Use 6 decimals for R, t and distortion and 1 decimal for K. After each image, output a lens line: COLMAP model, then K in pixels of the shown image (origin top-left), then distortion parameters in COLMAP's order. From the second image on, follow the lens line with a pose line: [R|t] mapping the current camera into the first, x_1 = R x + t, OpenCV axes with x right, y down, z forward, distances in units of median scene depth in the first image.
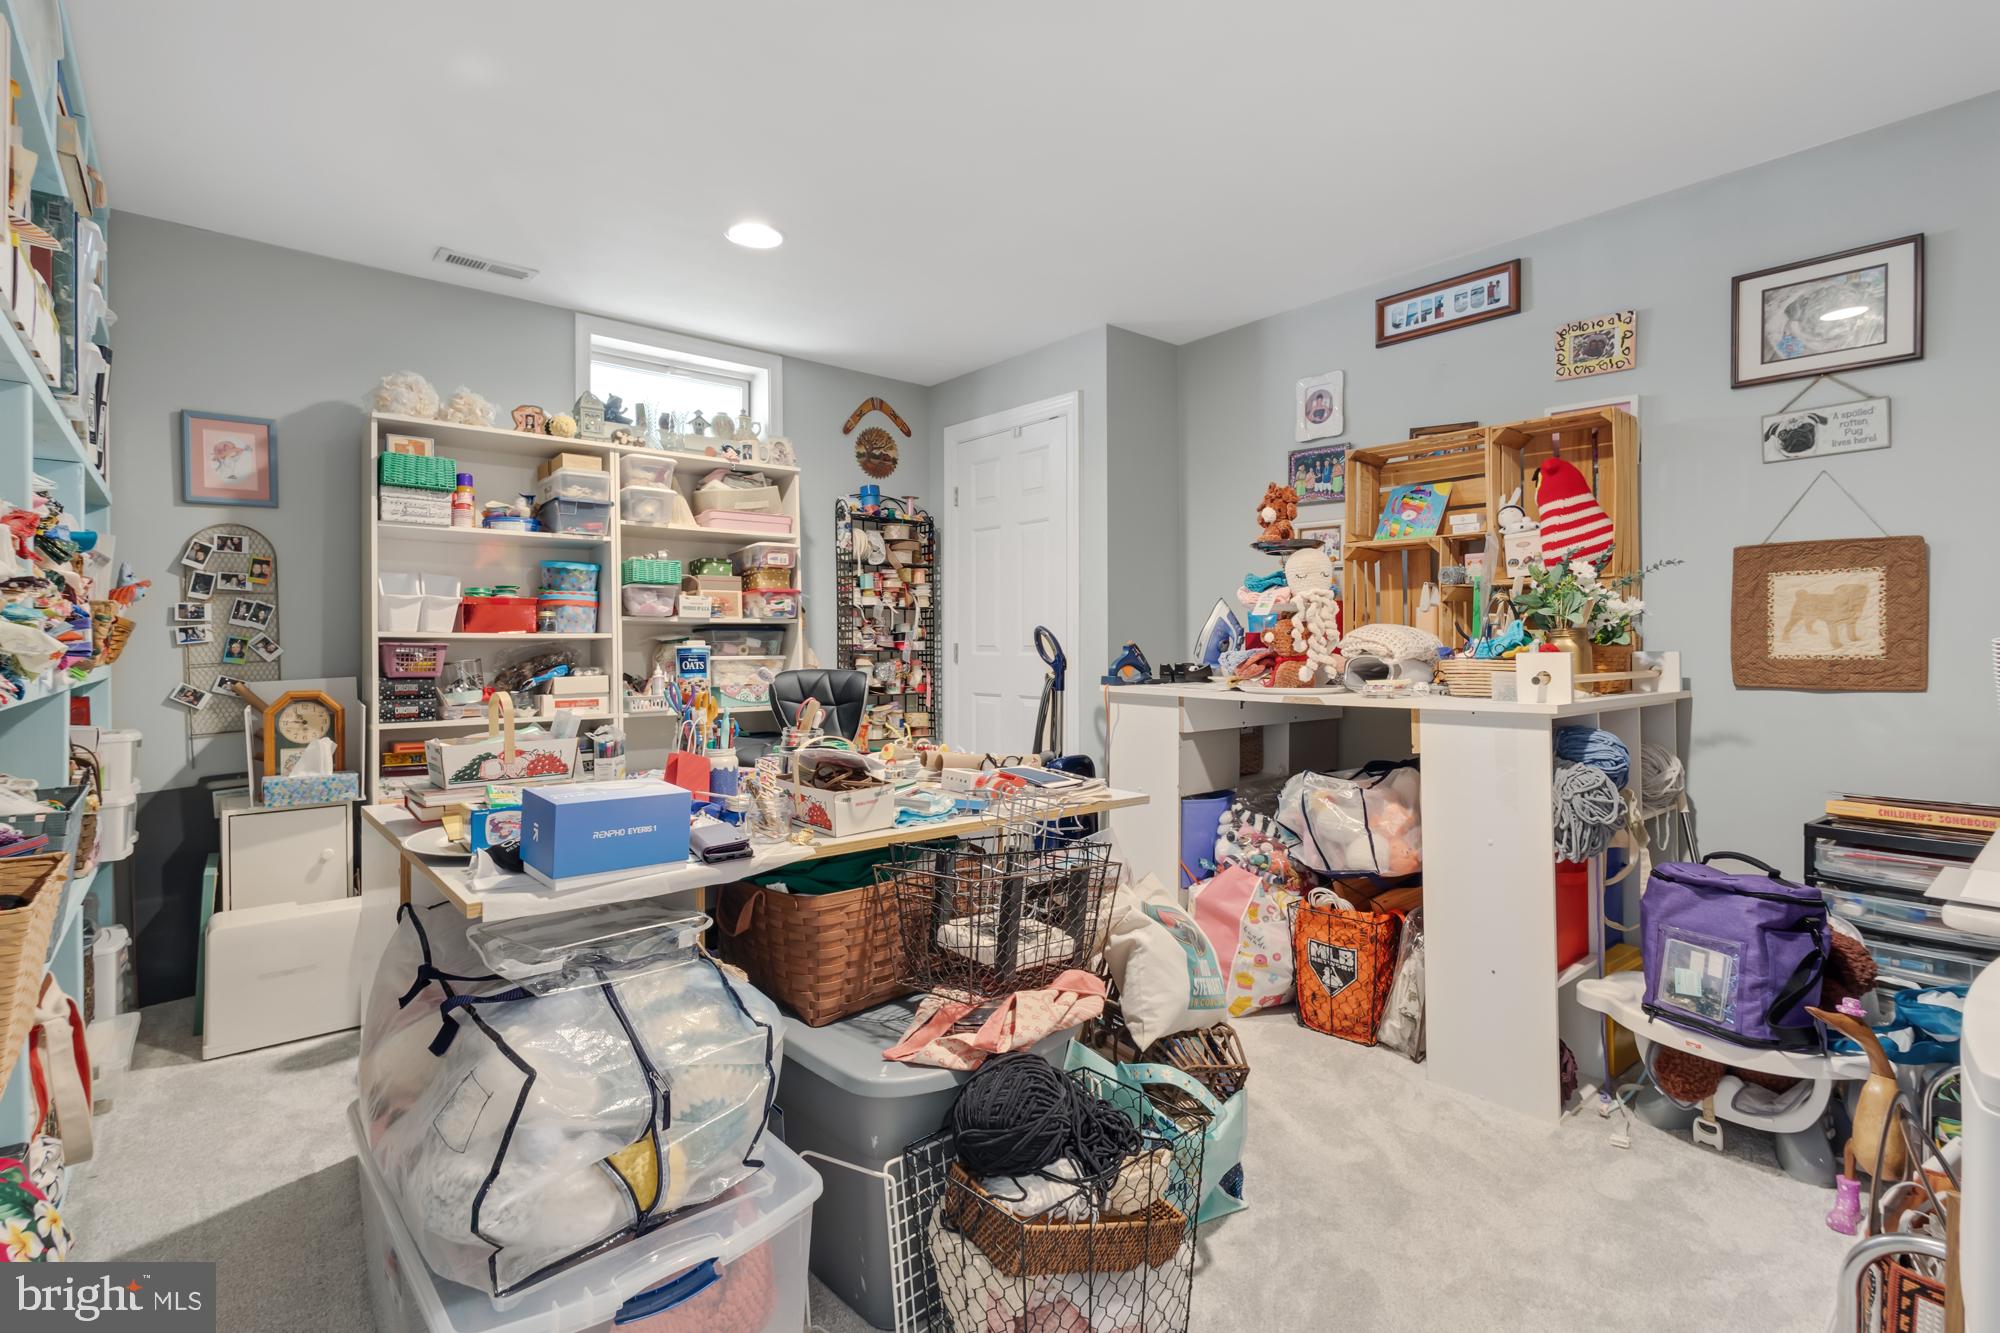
lens RADIAL K [[933.1, 0, 1008.2], [0, 933.1, 661.4], [0, 0, 1]] dist [0.010987, -0.003091]
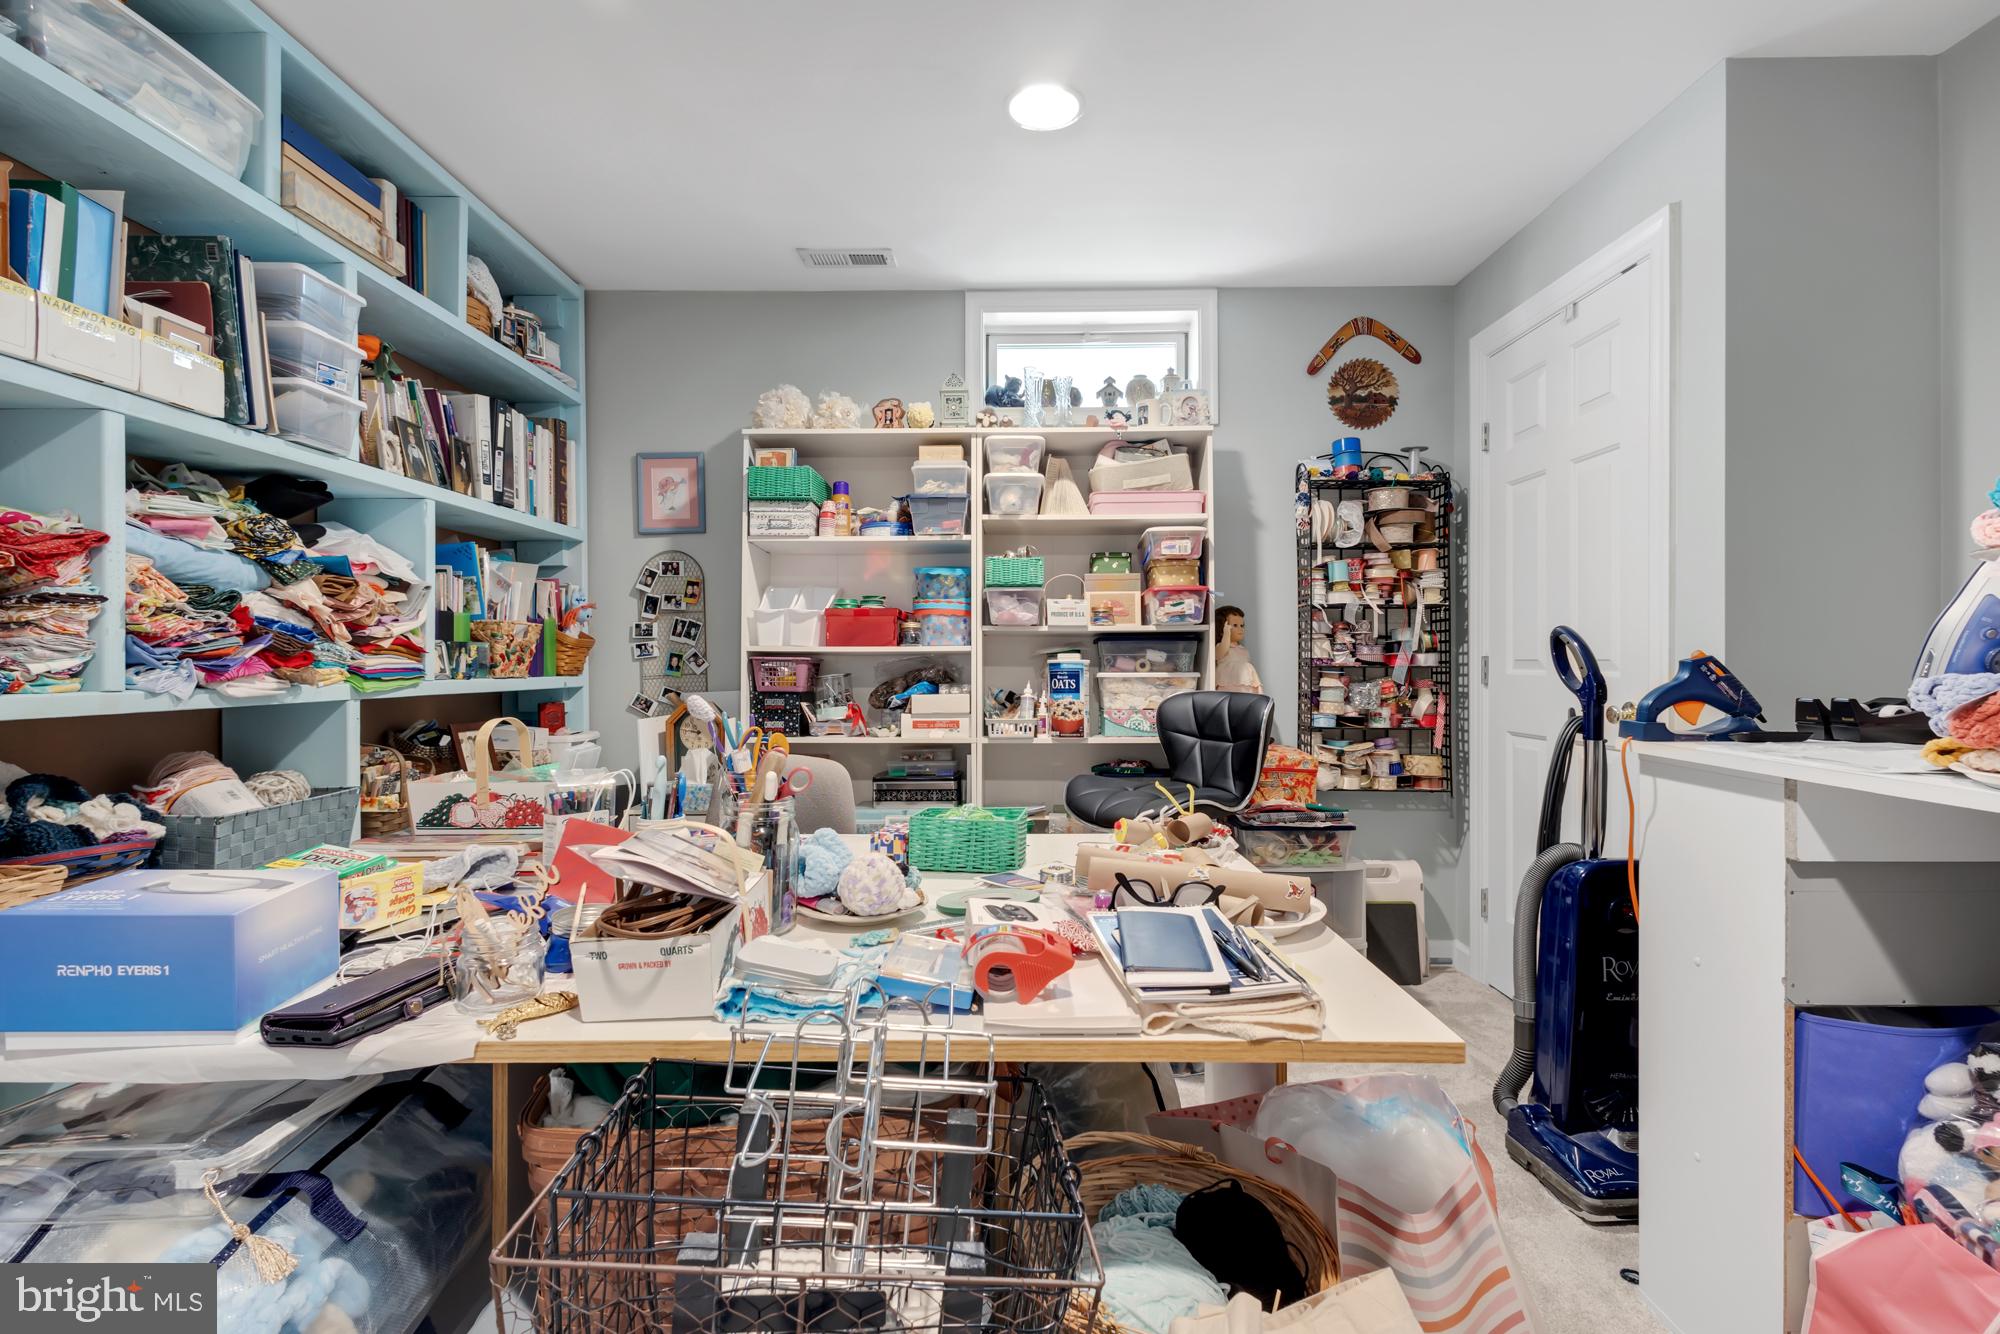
lens RADIAL K [[933.1, 0, 990.8], [0, 933.1, 669.1], [0, 0, 1]] dist [0.010987, -0.003091]
pose [[0.754349, 0.007010, -0.656437, 0.160771], [-0.010928, 0.999939, -0.001880, -0.006662], [0.656383, 0.008592, 0.754379, 0.354846]]
